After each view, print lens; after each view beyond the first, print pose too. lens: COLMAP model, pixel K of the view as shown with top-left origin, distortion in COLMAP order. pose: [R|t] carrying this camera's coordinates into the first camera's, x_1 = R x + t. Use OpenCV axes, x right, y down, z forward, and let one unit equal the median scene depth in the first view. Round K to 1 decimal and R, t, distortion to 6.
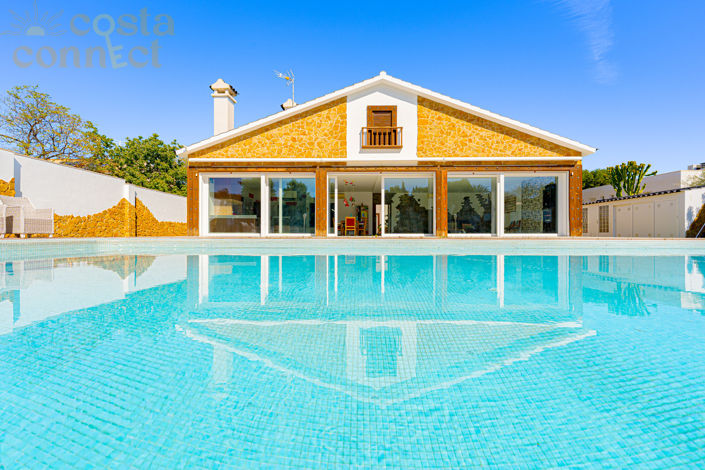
lens RADIAL K [[291.9, 0, 335.2], [0, 291.9, 227.1], [0, 0, 1]] dist [0.001795, -0.000591]
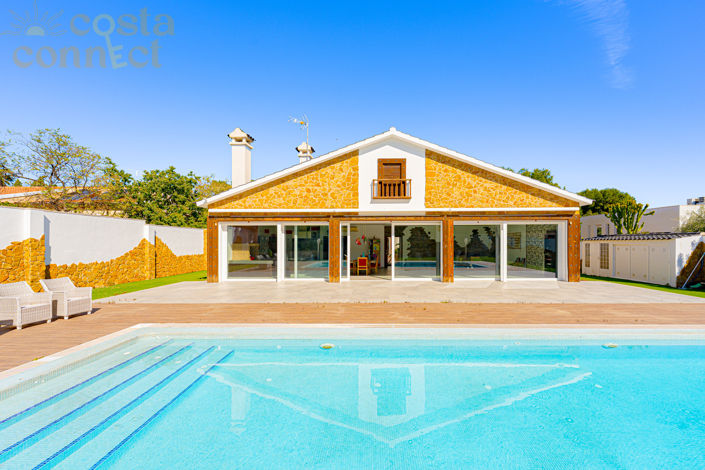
lens RADIAL K [[291.9, 0, 351.1], [0, 291.9, 239.9], [0, 0, 1]] dist [0.001795, -0.000591]
pose [[0.999963, -0.001580, 0.008497, 0.003321], [0.001547, 0.999991, 0.003963, -0.125691], [-0.008503, -0.003950, 0.999956, -0.056302]]
